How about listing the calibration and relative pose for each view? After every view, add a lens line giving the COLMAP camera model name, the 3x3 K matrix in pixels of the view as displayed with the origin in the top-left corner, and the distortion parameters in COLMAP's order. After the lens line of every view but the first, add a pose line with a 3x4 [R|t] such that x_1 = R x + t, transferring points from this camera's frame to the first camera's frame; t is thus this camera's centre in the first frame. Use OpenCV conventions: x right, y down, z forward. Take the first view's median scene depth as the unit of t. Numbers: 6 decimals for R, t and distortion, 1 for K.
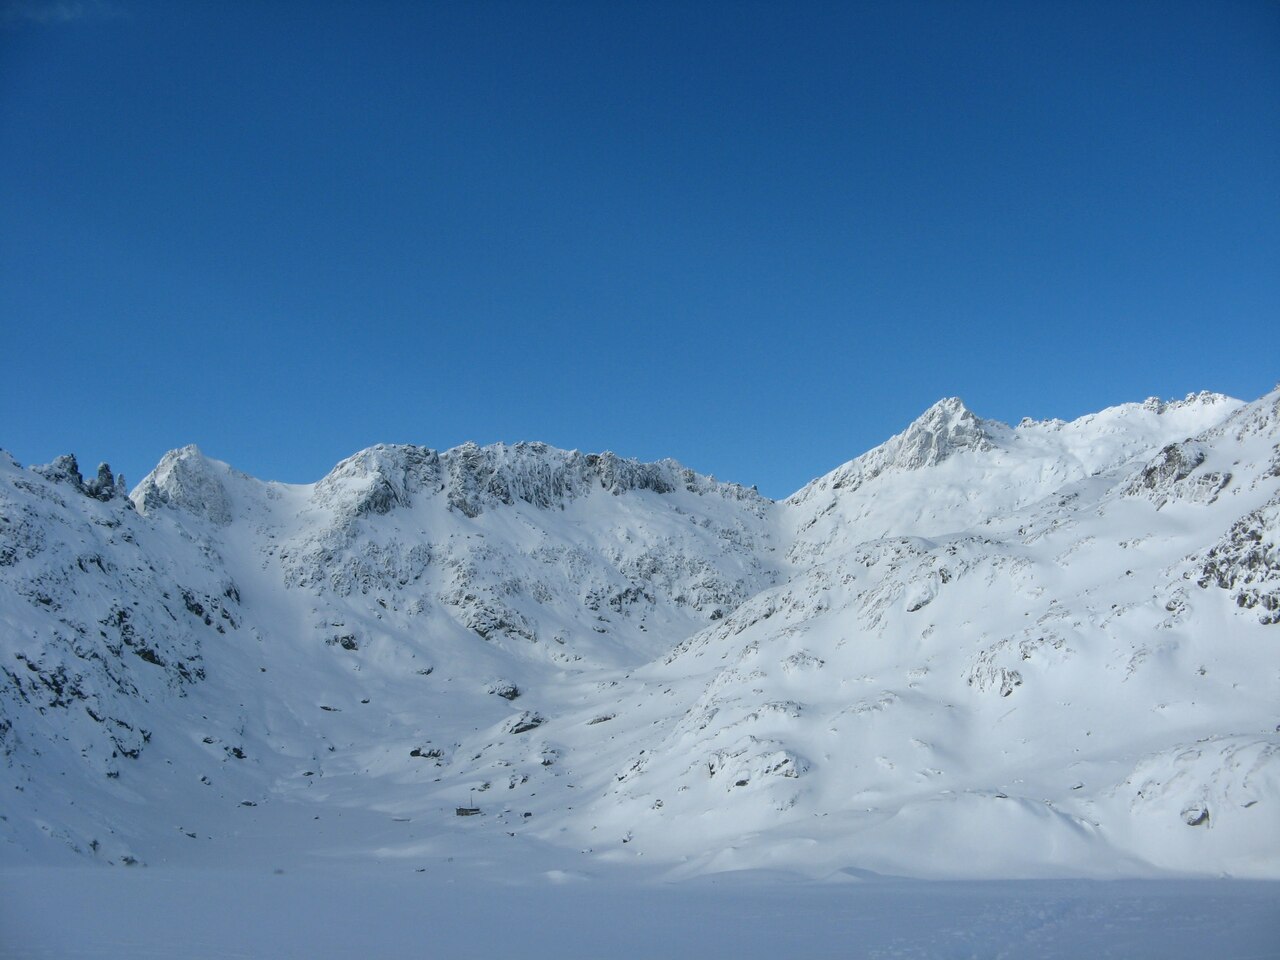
lens RADIAL K [[1316.7, 0, 643.5], [0, 1316.7, 485.4], [0, 0, 1]] dist [-0.195017, 0.229790]
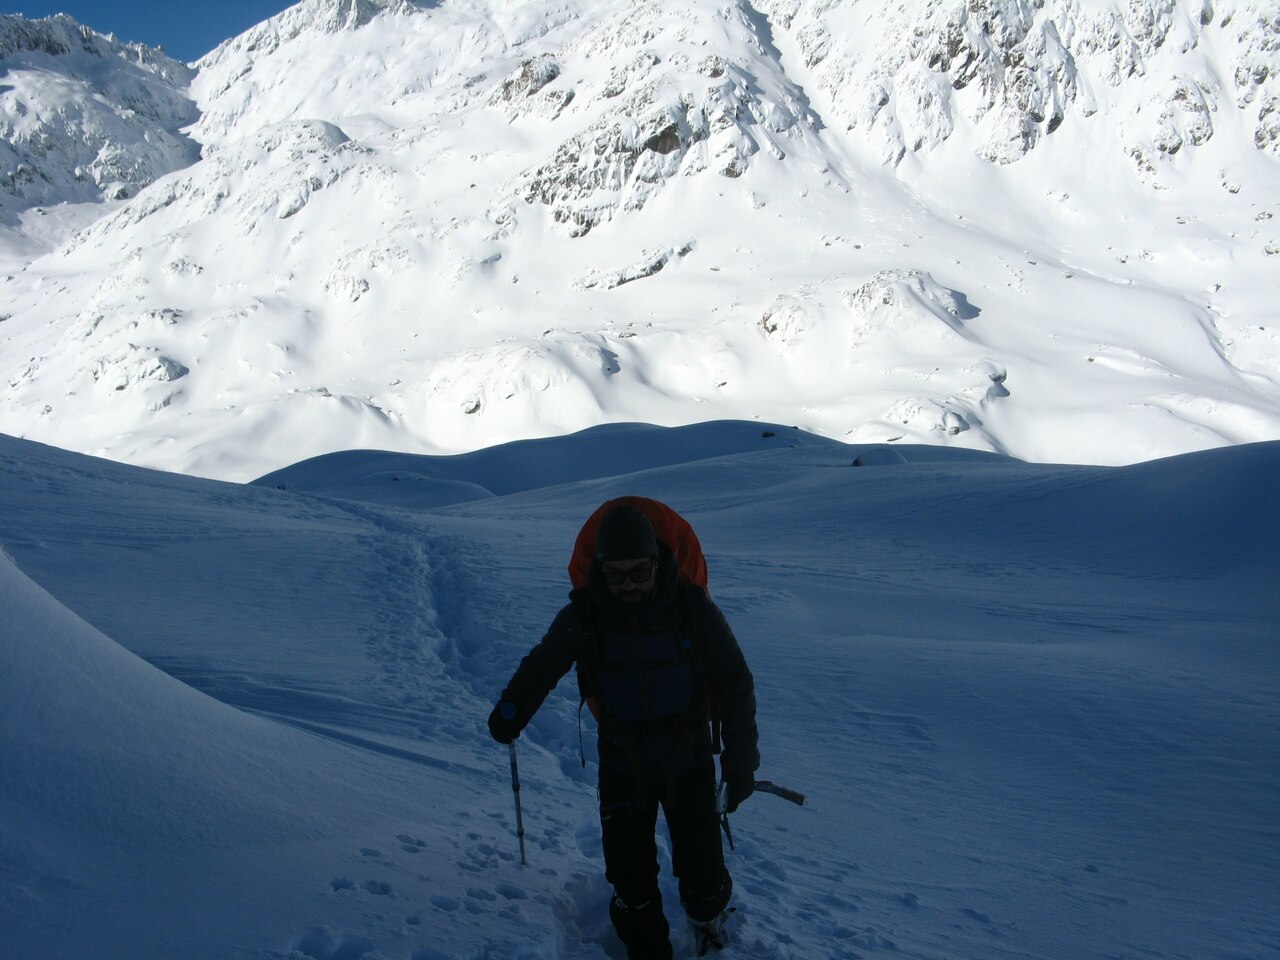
lens RADIAL K [[1496.7, 0, 637.2], [0, 1496.7, 478.5], [0, 0, 1]] dist [-0.188275, 0.305167]
pose [[0.934371, -0.078678, 0.347505, 0.024492], [-0.034754, 0.950539, 0.308656, -0.056977], [-0.354602, -0.300476, 0.885422, -0.167115]]
